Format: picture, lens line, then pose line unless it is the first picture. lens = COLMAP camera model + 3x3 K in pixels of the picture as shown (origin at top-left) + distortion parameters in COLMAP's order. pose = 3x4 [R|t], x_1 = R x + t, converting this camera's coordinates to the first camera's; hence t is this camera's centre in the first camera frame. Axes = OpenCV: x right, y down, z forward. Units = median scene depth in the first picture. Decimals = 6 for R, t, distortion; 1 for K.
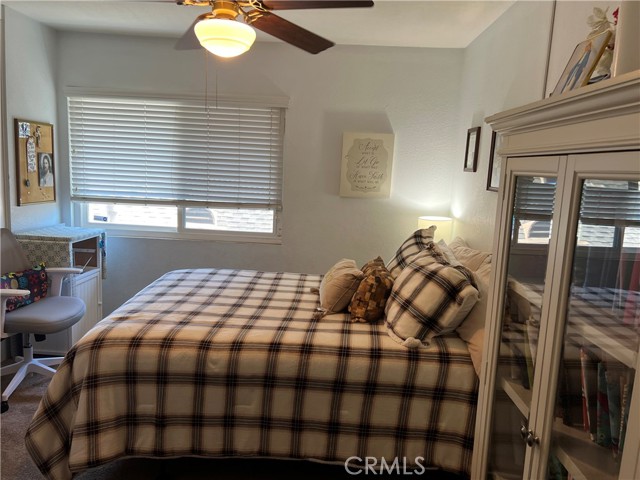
lens RADIAL K [[492.8, 0, 317.8], [0, 492.8, 243.1], [0, 0, 1]] dist [0.060151, -0.071045]
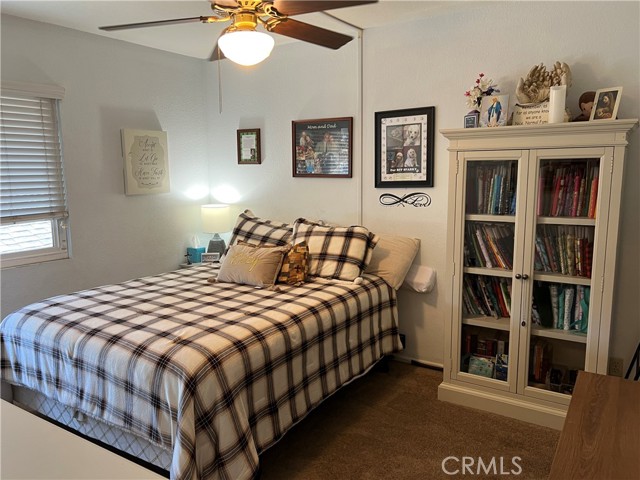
lens RADIAL K [[492.8, 0, 318.4], [0, 492.8, 239.2], [0, 0, 1]] dist [0.060151, -0.071045]
pose [[0.525669, -0.172498, 0.833017, -0.594380], [0.164537, 0.981351, 0.099385, -0.046368], [-0.834626, 0.084818, 0.544248, 0.171067]]
